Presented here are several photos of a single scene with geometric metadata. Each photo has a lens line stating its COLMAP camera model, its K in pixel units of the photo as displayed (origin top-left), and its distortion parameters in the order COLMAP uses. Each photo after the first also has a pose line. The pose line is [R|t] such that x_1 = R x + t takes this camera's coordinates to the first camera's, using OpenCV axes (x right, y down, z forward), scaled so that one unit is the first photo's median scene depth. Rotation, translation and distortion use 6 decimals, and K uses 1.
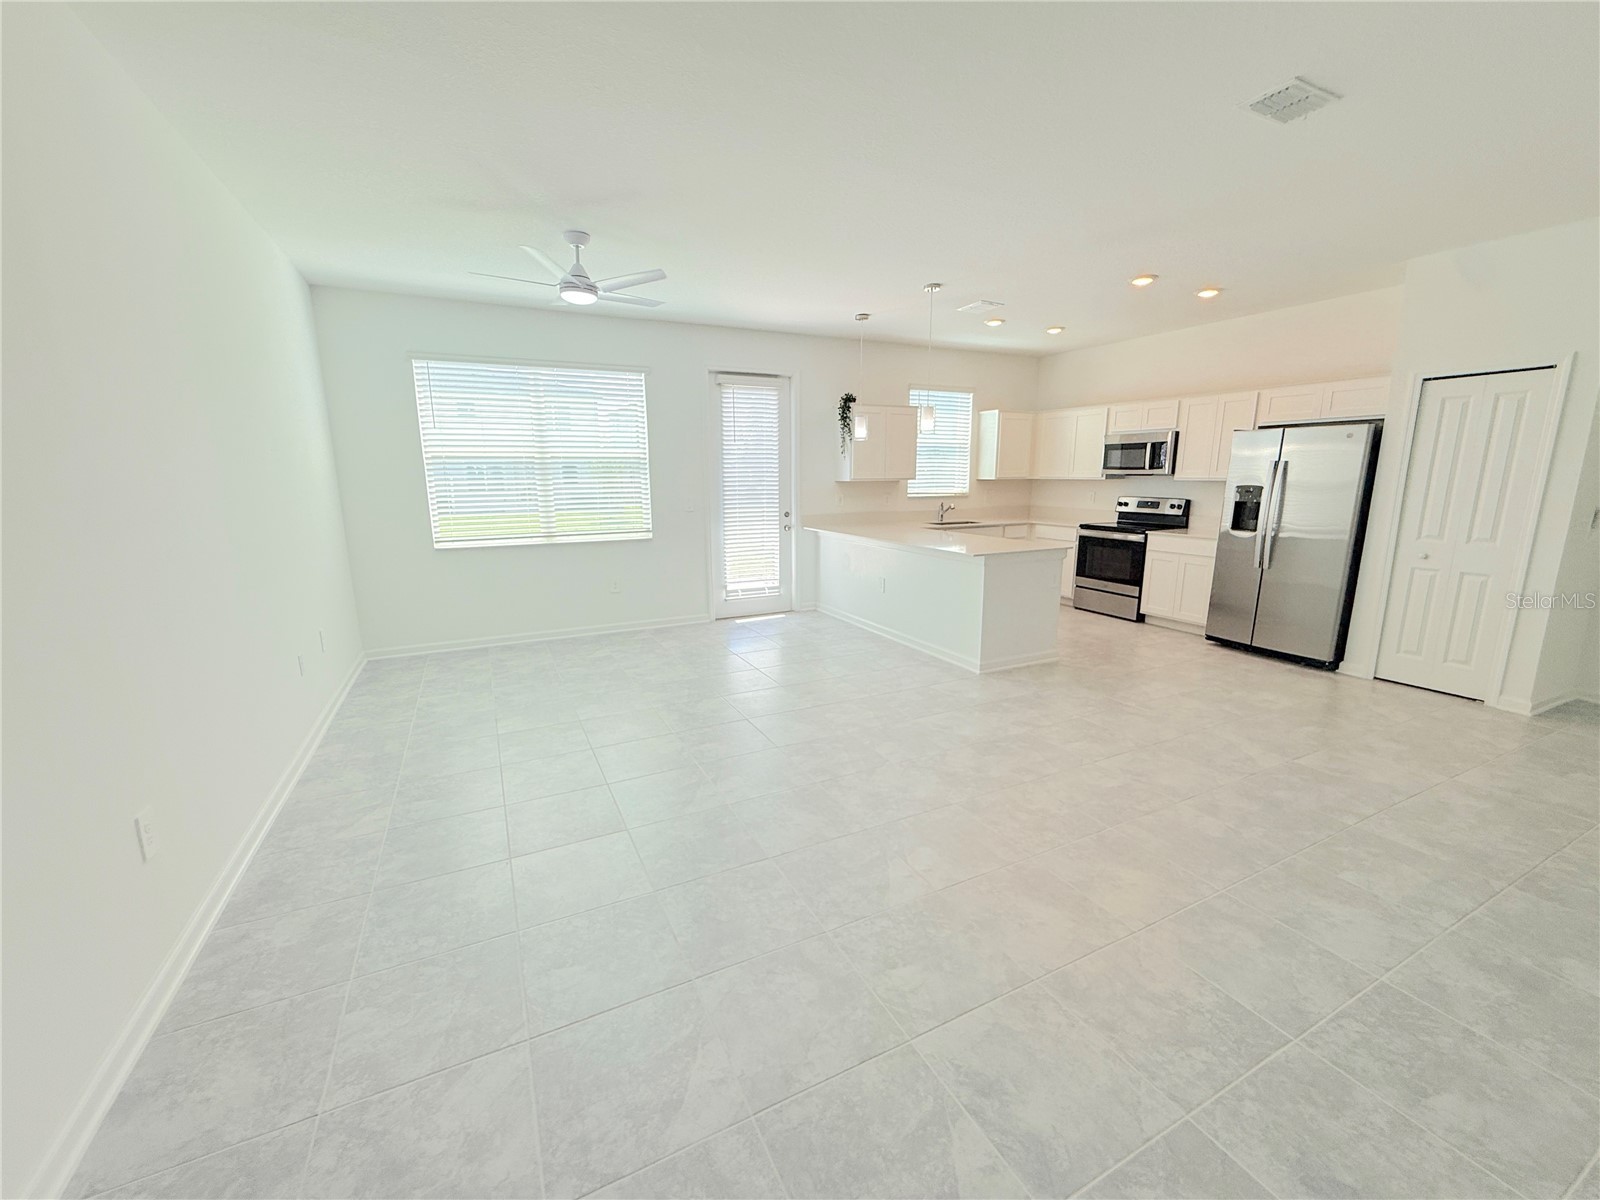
lens RADIAL K [[640.6, 0, 796.8], [0, 640.6, 600.7], [0, 0, 1]] dist [-0.000665, 0.000052]
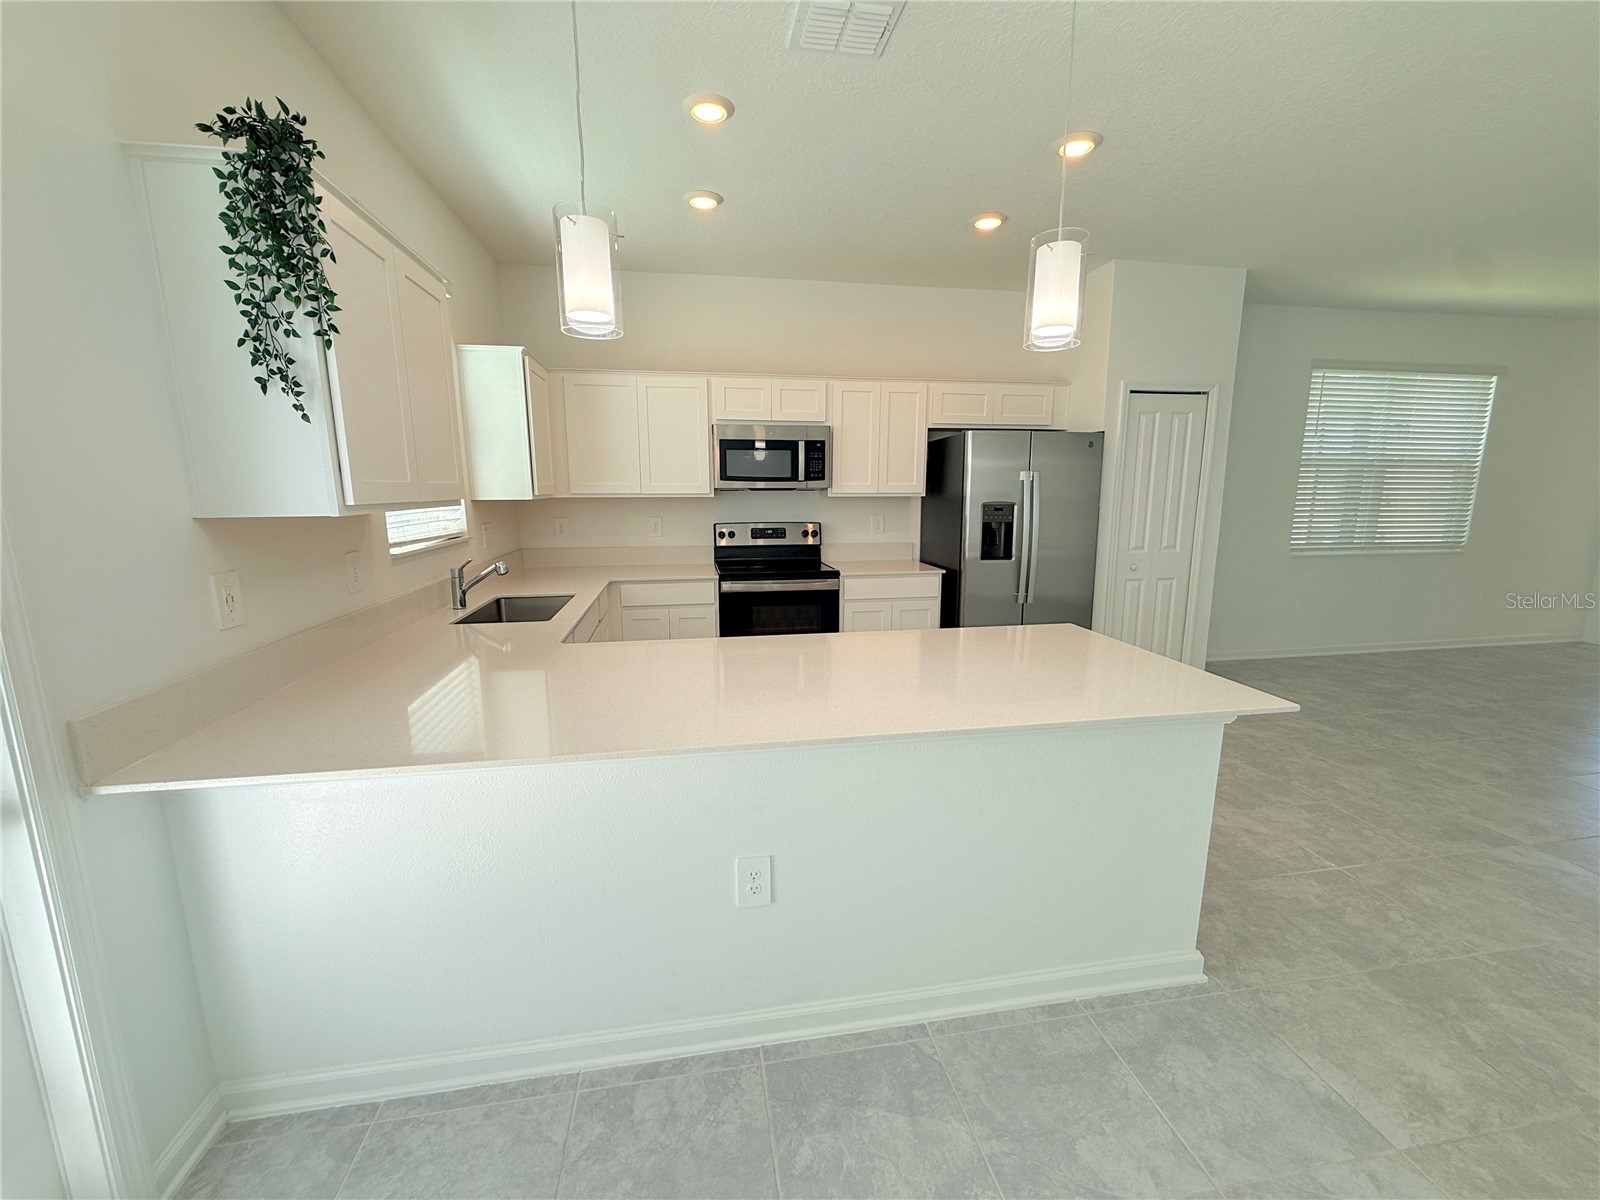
lens RADIAL K [[640.6, 0, 802.7], [0, 640.6, 597.1], [0, 0, 1]] dist [-0.000665, 0.000052]
pose [[0.290697, -0.158081, 0.943666, -0.097125], [0.188314, 0.976420, 0.105557, -0.159217], [-0.938101, 0.147021, 0.313611, 0.817655]]
